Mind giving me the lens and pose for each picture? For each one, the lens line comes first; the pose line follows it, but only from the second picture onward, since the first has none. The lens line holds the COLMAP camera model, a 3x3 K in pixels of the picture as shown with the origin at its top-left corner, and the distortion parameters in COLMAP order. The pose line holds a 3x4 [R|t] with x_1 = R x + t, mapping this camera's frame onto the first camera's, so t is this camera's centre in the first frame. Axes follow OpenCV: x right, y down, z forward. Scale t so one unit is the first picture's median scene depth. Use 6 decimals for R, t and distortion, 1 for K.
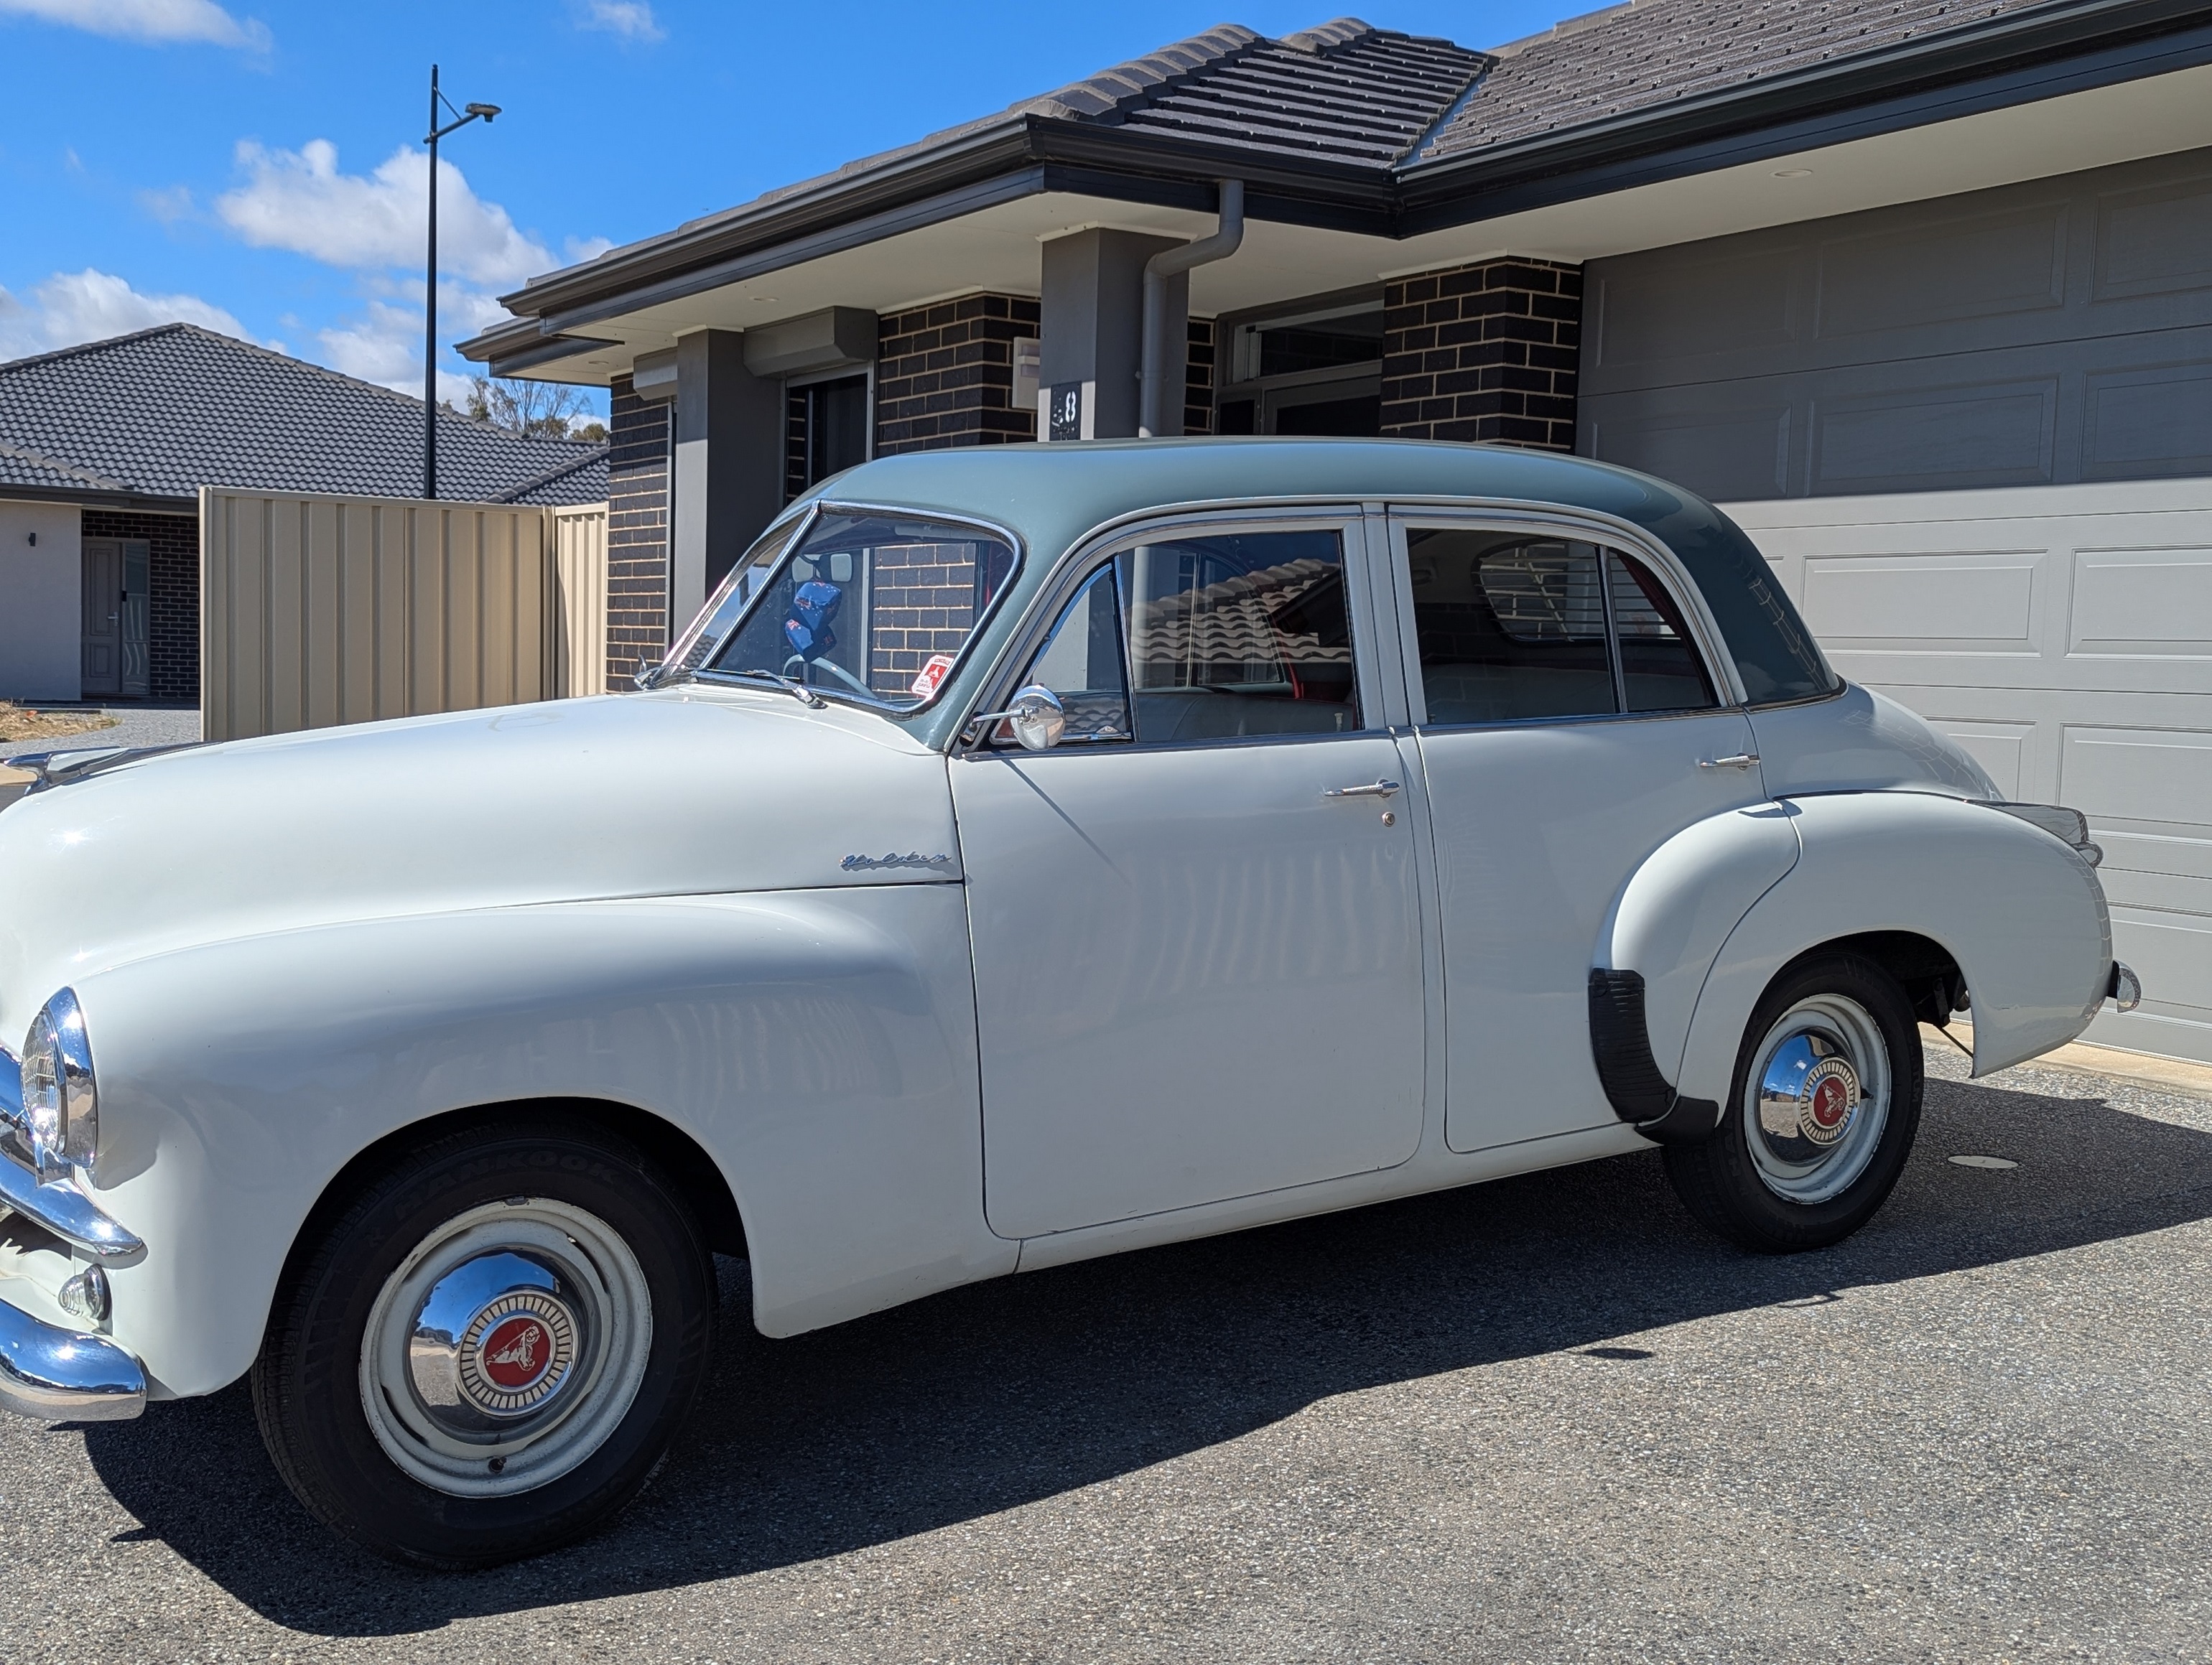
lens RADIAL K [[2330.9, 0, 1101.0], [0, 2330.9, 840.1], [0, 0, 1]] dist [0.026935, 0.000000]
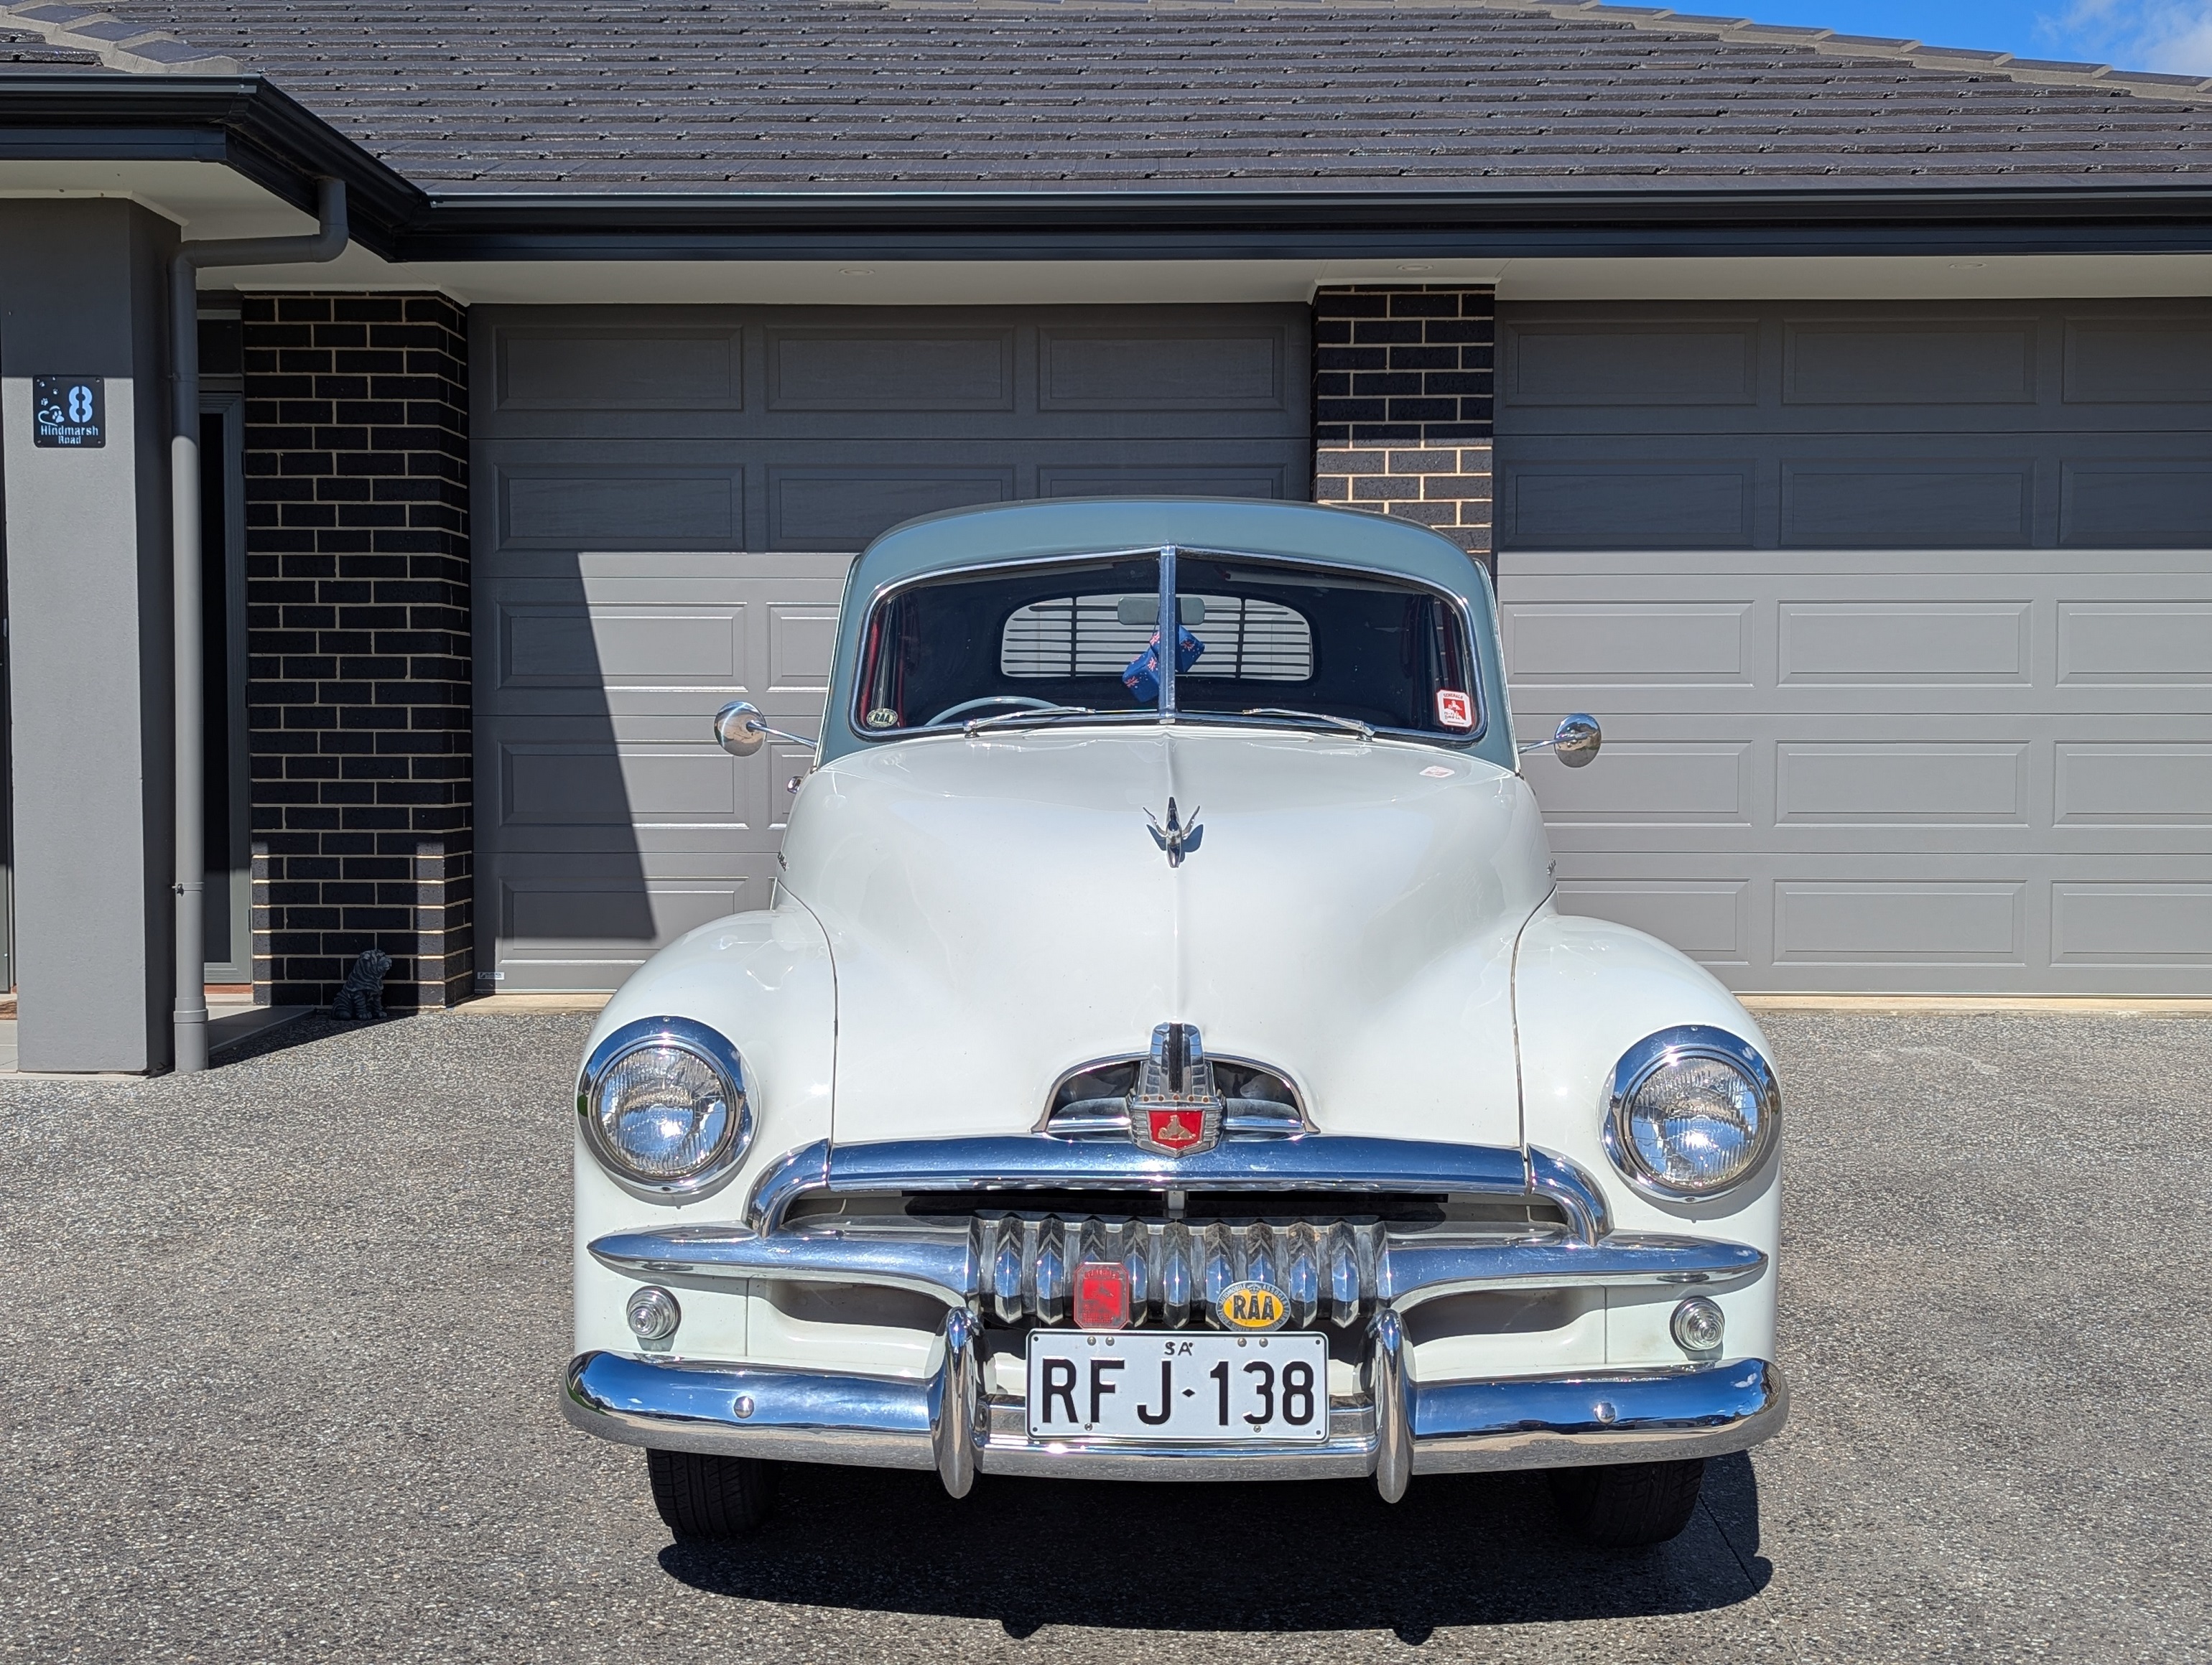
lens RADIAL K [[2330.9, 0, 1090.8], [0, 2330.9, 835.7], [0, 0, 1]] dist [0.026935, 0.000000]
pose [[0.553186, -0.062405, 0.830717, -0.525079], [0.077829, 0.996700, 0.023046, -0.022922], [-0.829414, 0.051905, 0.556217, 0.241582]]
